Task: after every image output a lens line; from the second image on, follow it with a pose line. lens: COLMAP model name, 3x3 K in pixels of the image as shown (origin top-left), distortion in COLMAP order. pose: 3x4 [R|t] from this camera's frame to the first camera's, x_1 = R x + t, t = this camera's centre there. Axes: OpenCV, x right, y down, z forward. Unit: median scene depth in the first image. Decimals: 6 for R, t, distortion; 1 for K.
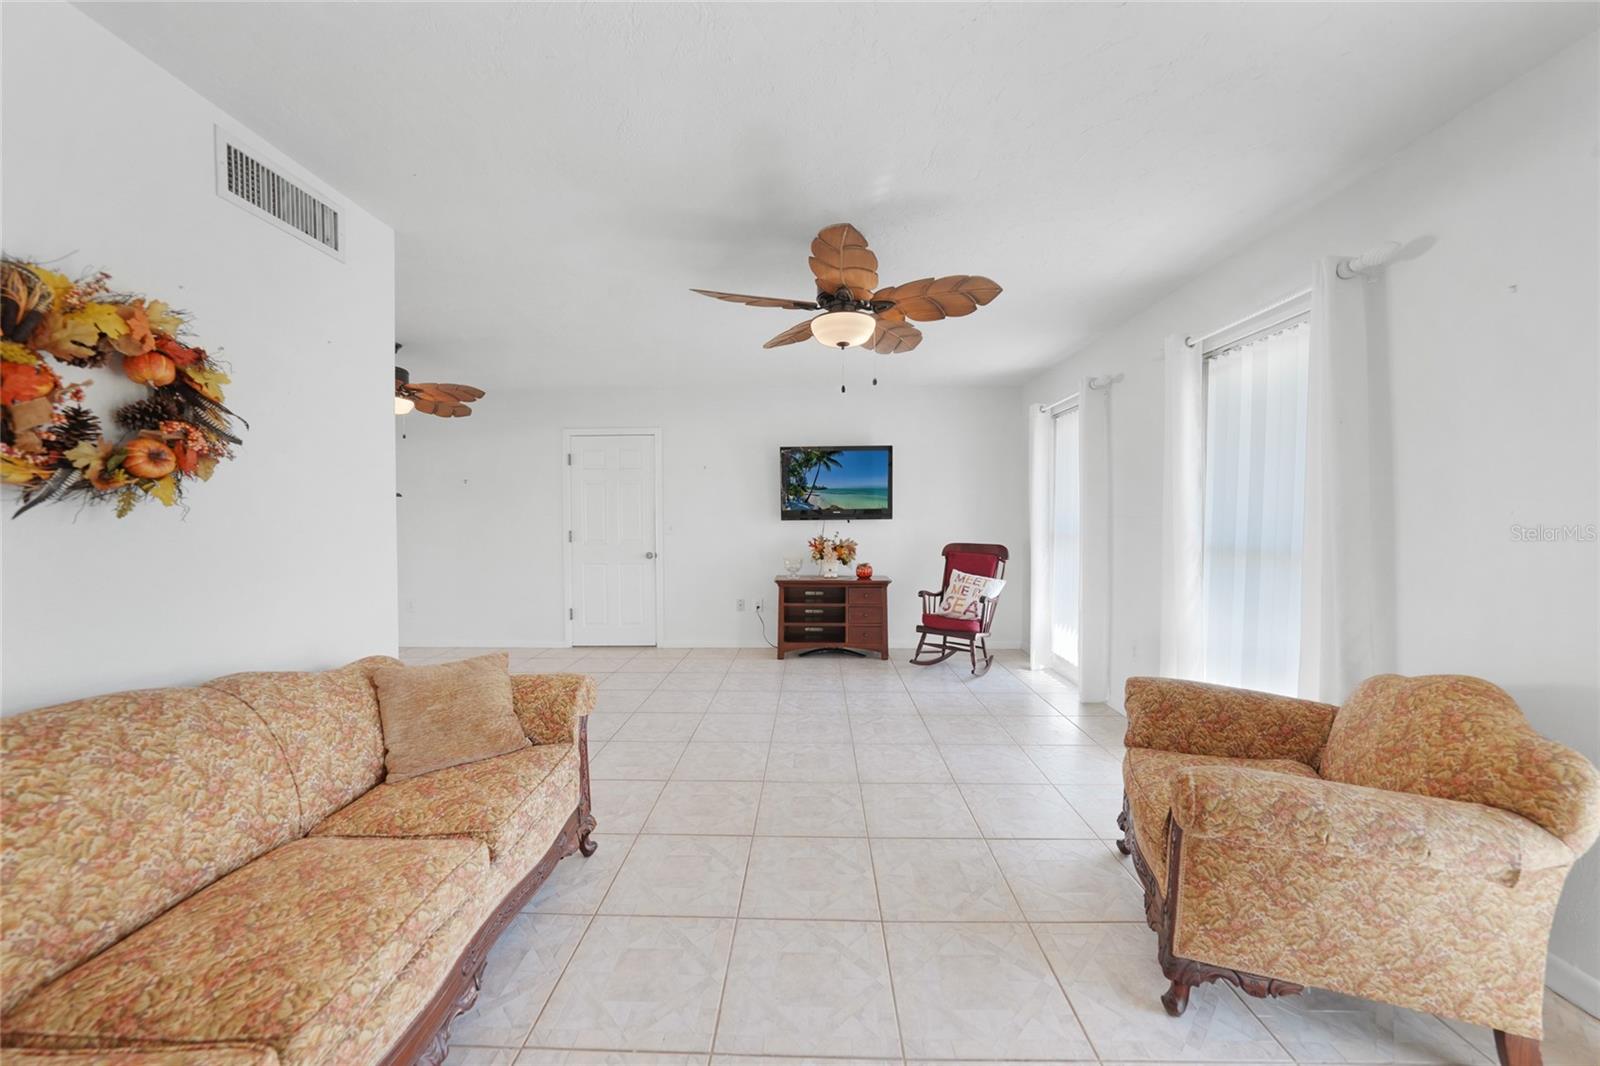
lens RADIAL K [[571.0, 0, 801.9], [0, 571.0, 527.2], [0, 0, 1]] dist [-0.012954, 0.000061]
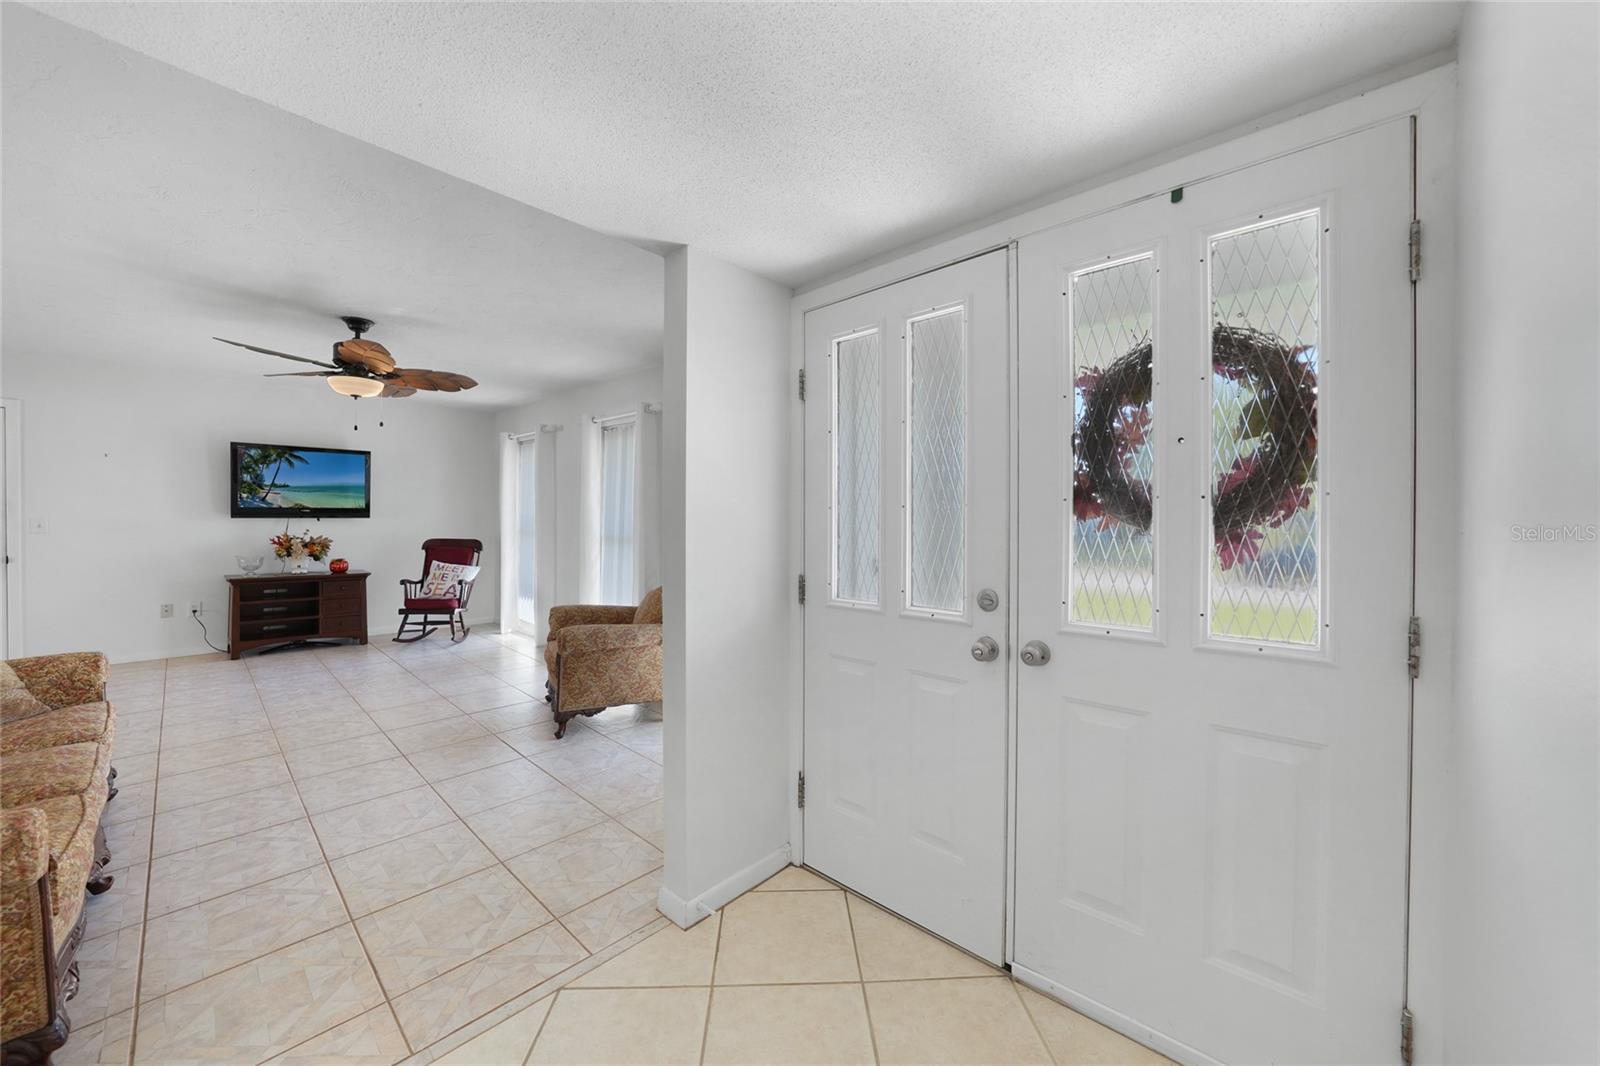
lens RADIAL K [[571.0, 0, 801.9], [0, 571.0, 527.2], [0, 0, 1]] dist [-0.012954, 0.000061]
pose [[0.654890, -0.000952, 0.755724, -0.131624], [-0.002999, 0.999988, 0.003858, -0.003001], [-0.755719, -0.004793, 0.654879, -0.374404]]
